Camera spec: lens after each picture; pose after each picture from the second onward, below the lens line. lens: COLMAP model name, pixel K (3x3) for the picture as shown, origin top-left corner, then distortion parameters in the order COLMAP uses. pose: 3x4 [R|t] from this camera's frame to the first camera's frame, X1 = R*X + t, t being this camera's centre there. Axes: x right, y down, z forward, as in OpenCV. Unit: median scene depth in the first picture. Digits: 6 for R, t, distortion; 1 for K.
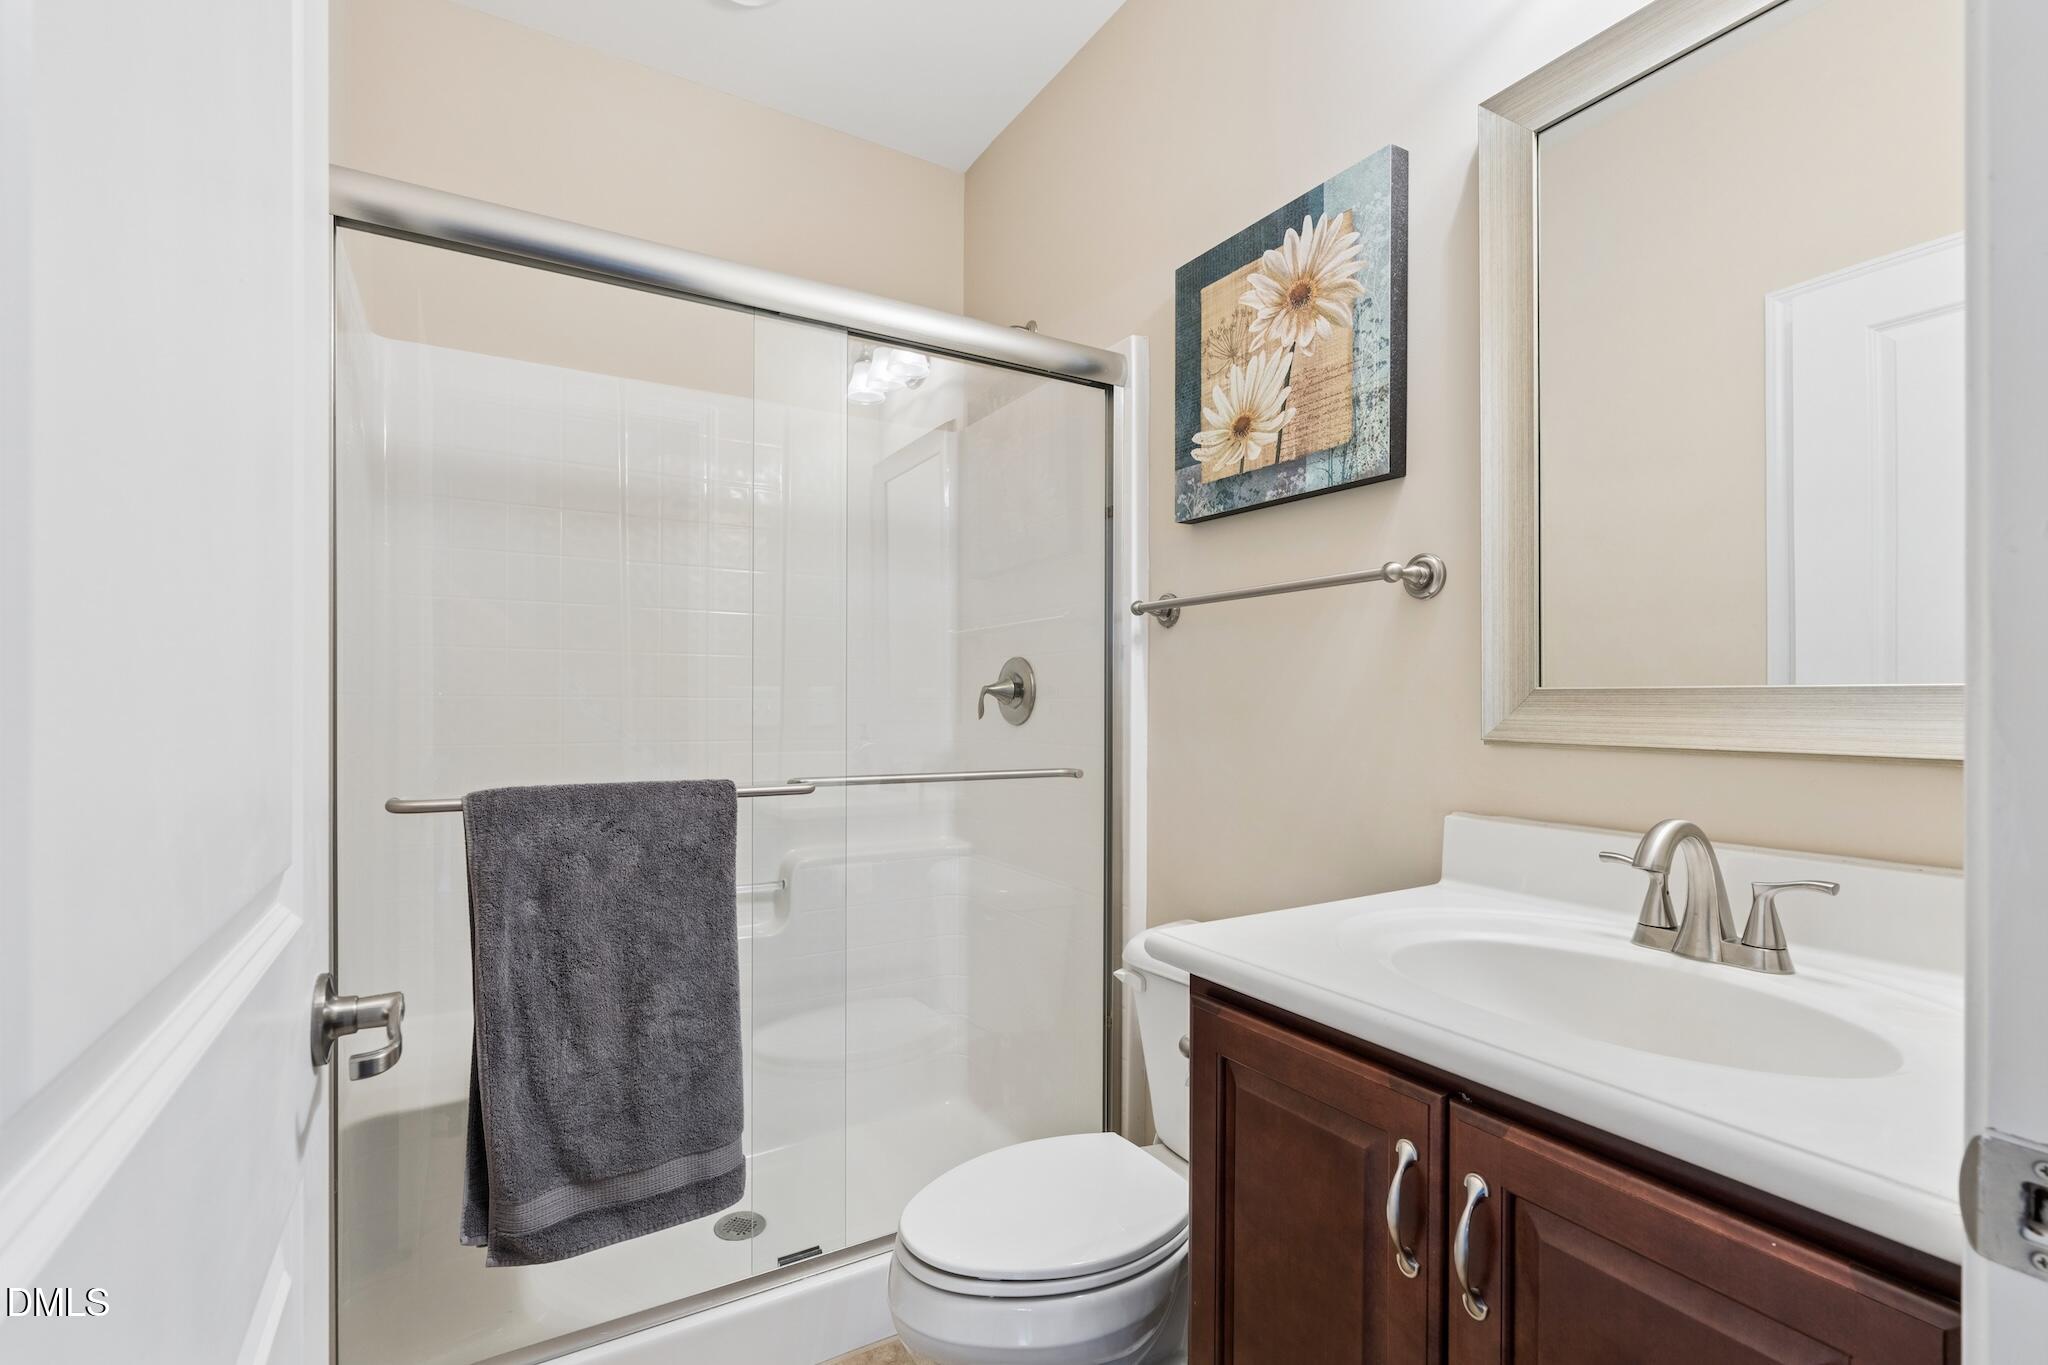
lens RADIAL K [[927.1, 0, 1022.9], [0, 927.1, 693.2], [0, 0, 1]] dist [0.000138, 0.000492]
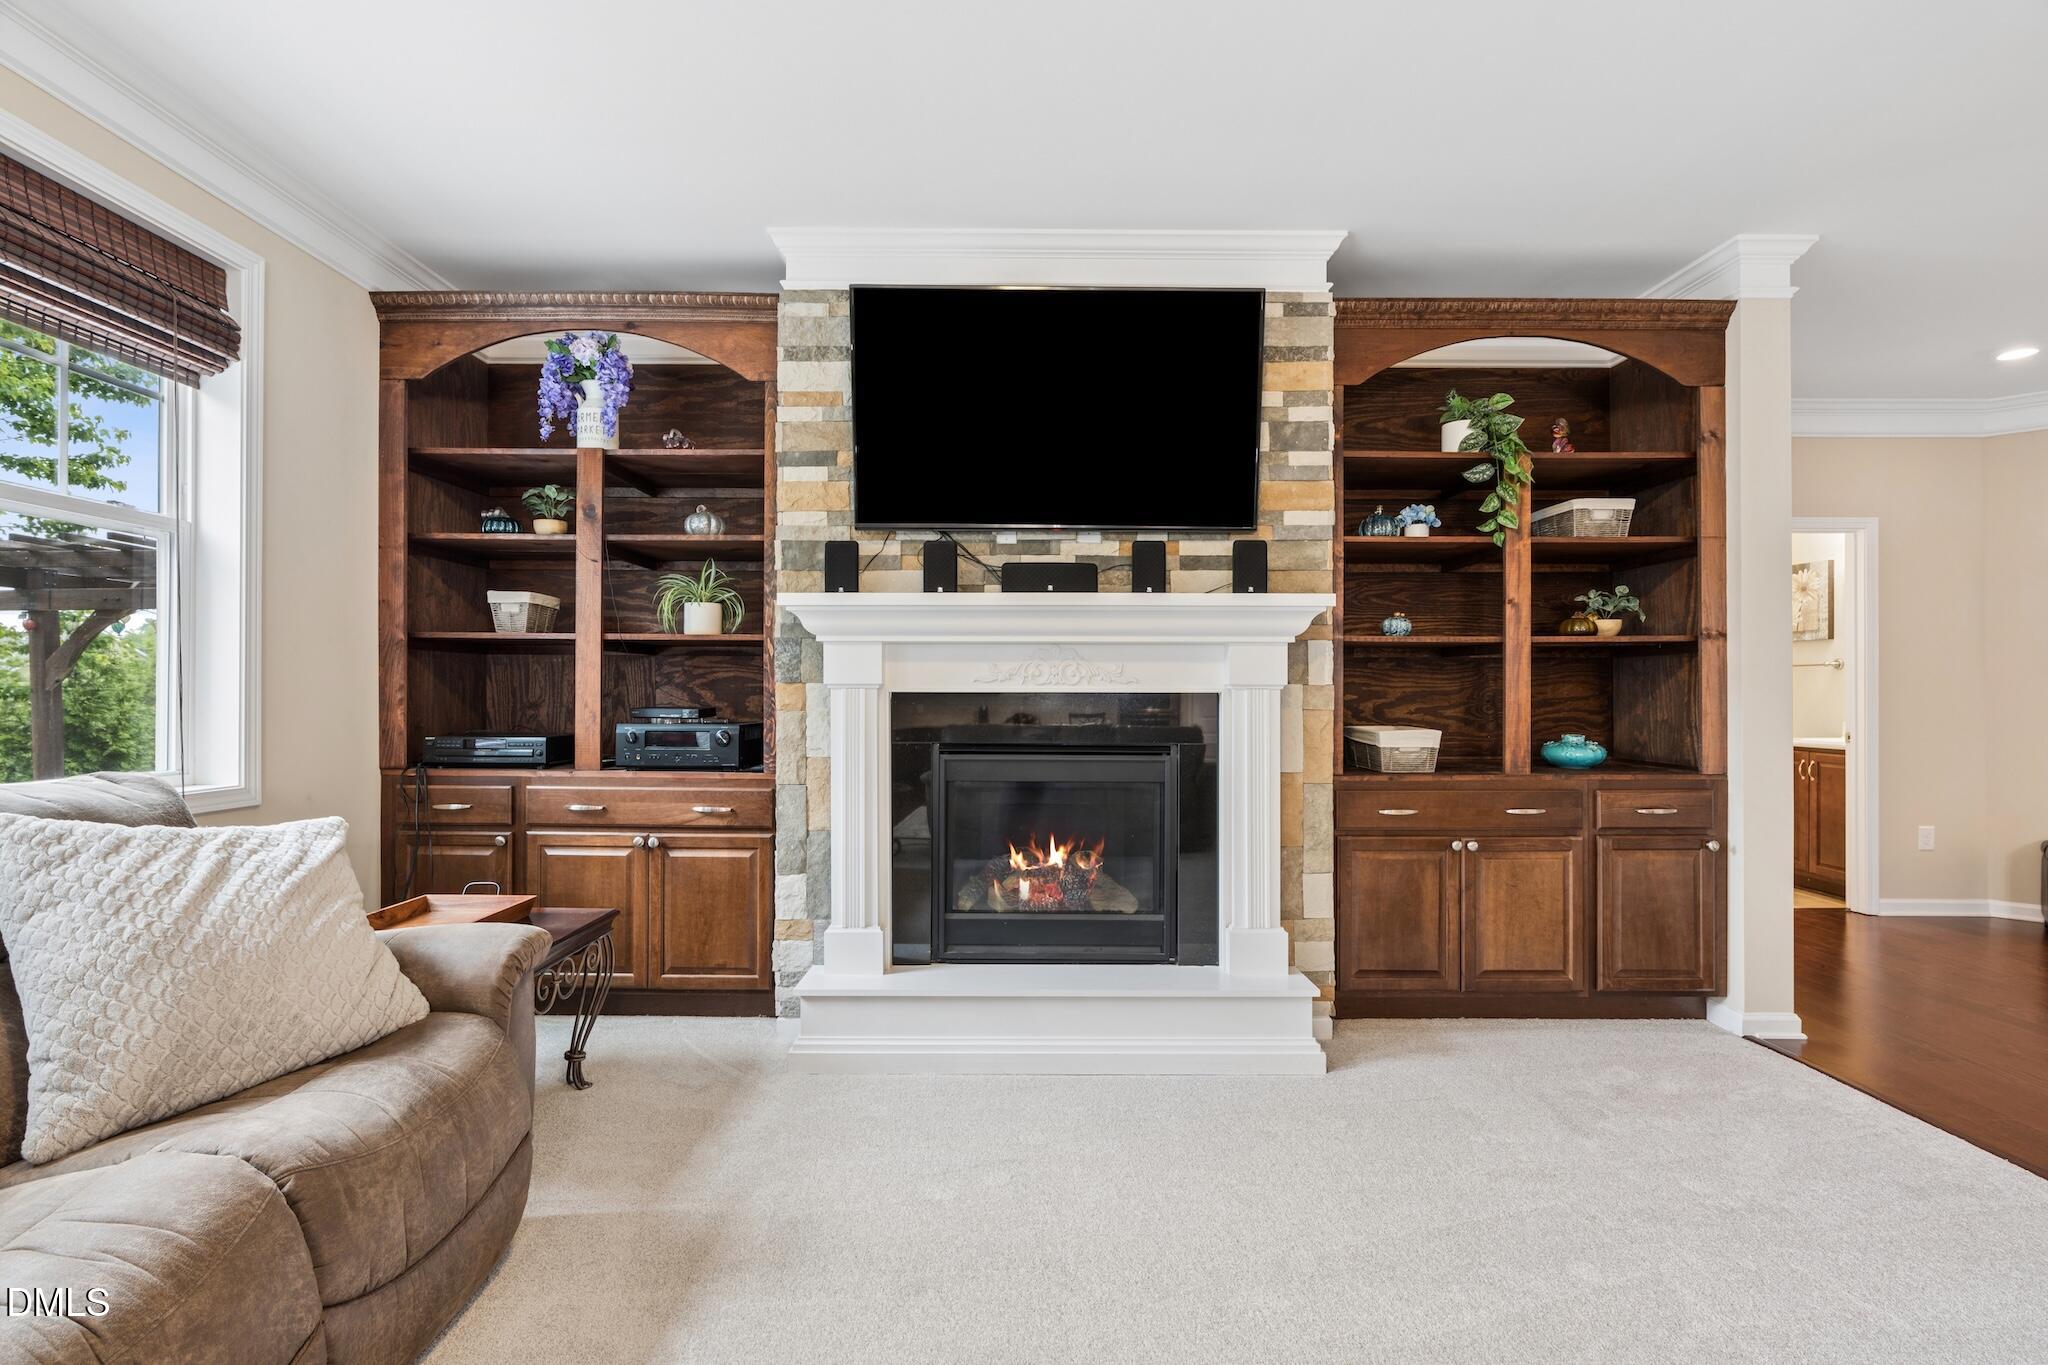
lens RADIAL K [[927.1, 0, 1018.9], [0, 927.1, 687.9], [0, 0, 1]] dist [0.000138, 0.000492]
pose [[0.855312, 0.002642, -0.518106, -0.430435], [-0.000567, 0.999991, 0.004163, -0.028870], [0.518112, -0.003267, 0.855306, -3.485328]]
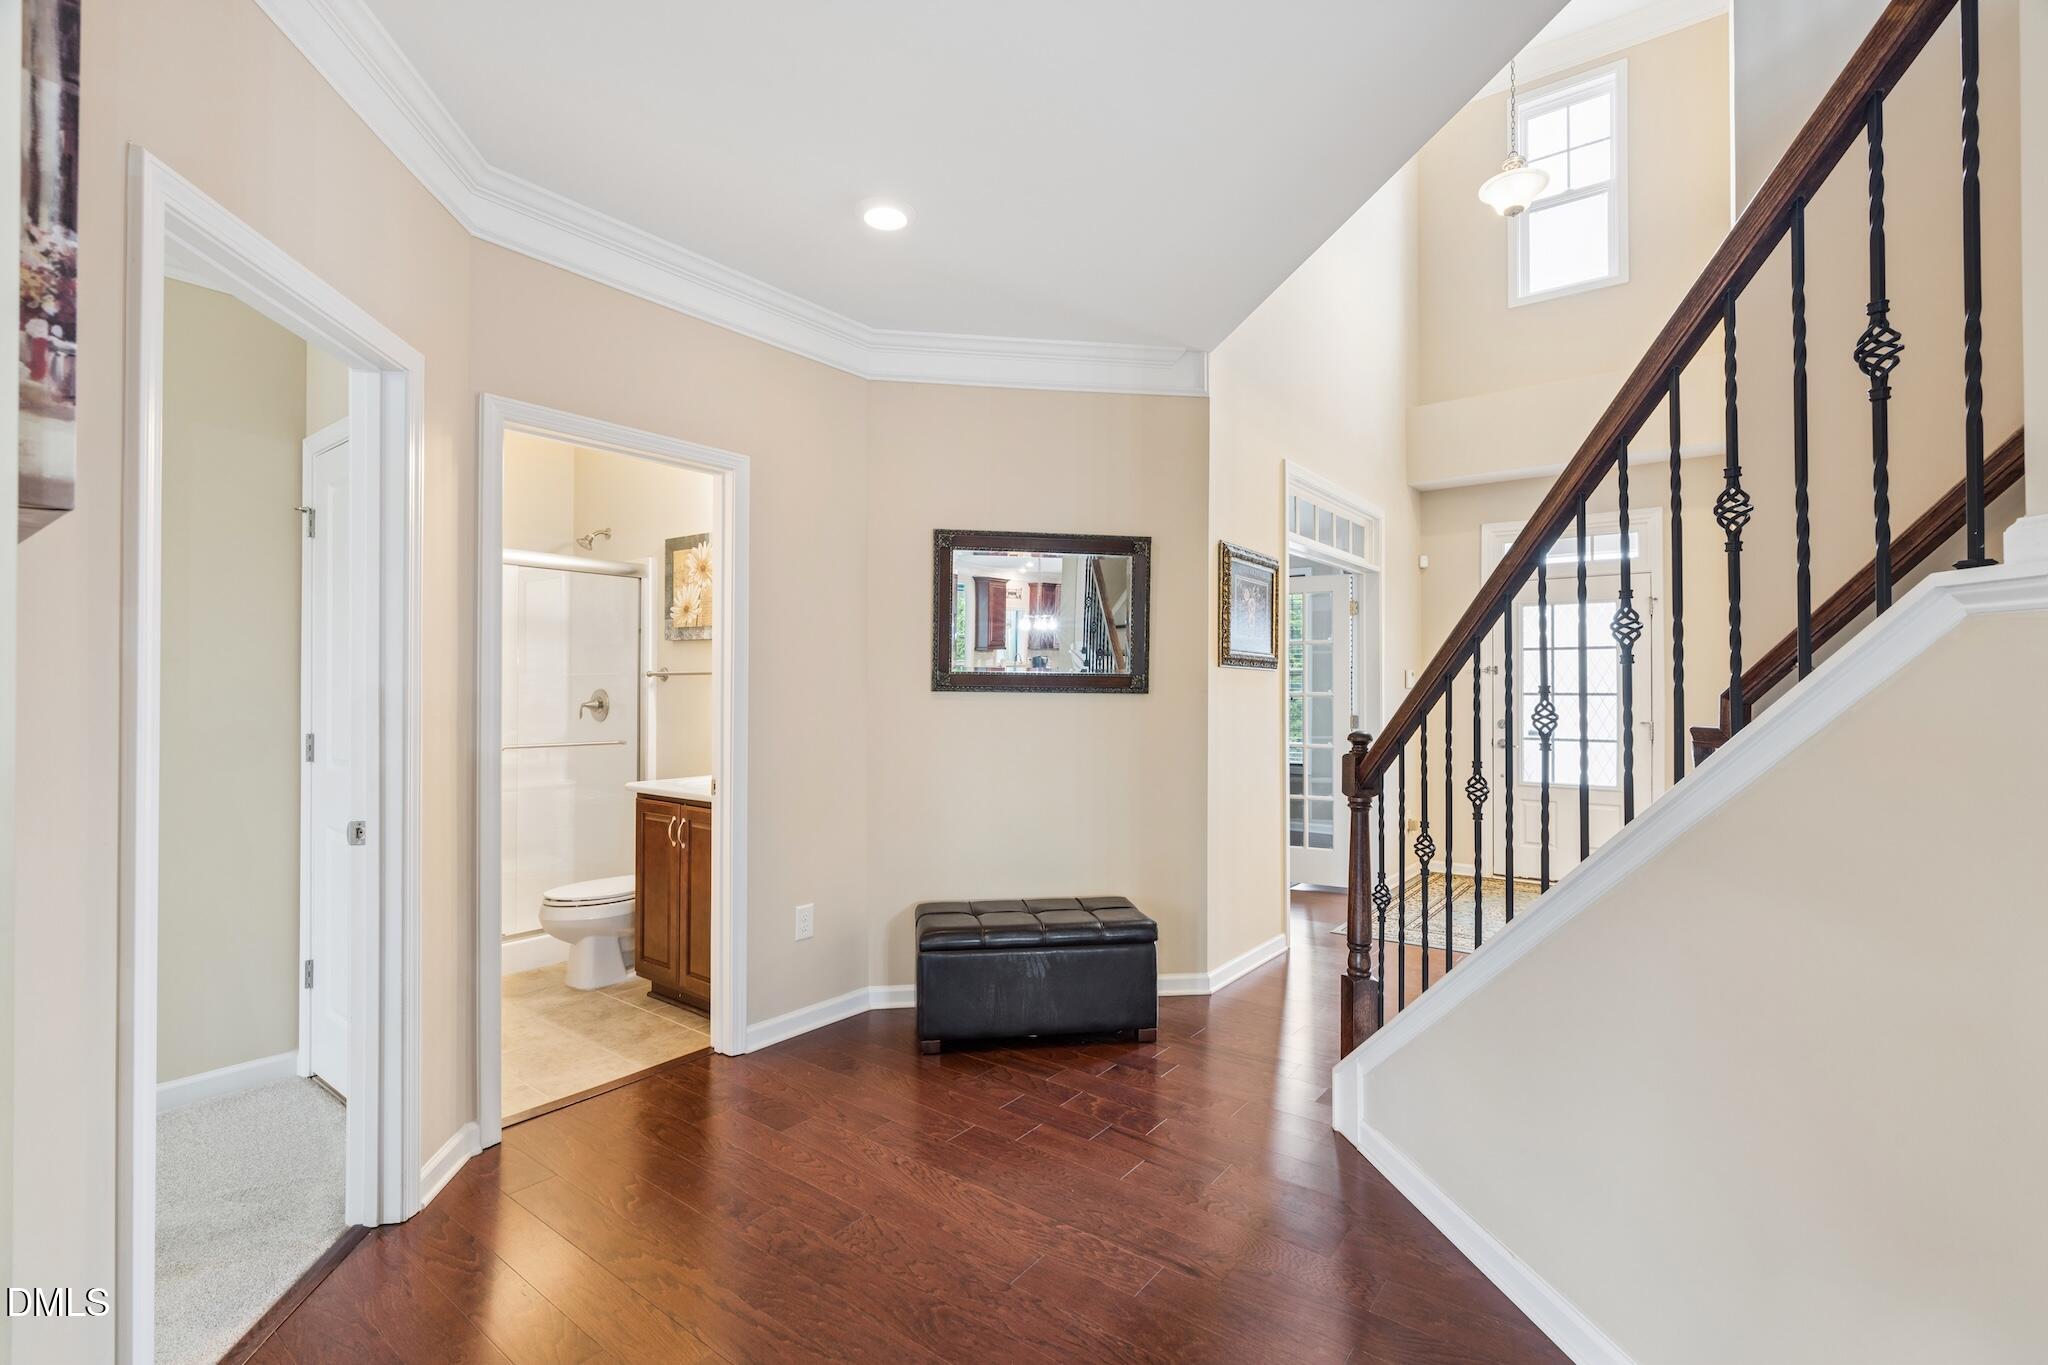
lens RADIAL K [[927.1, 0, 1029.0], [0, 927.1, 681.1], [0, 0, 1]] dist [0.000138, 0.000492]
pose [[0.929256, 0.008496, 0.369339, 0.160483], [-0.006510, 0.999957, -0.006623, -0.067478], [-0.369379, 0.003750, 0.929271, -1.725959]]
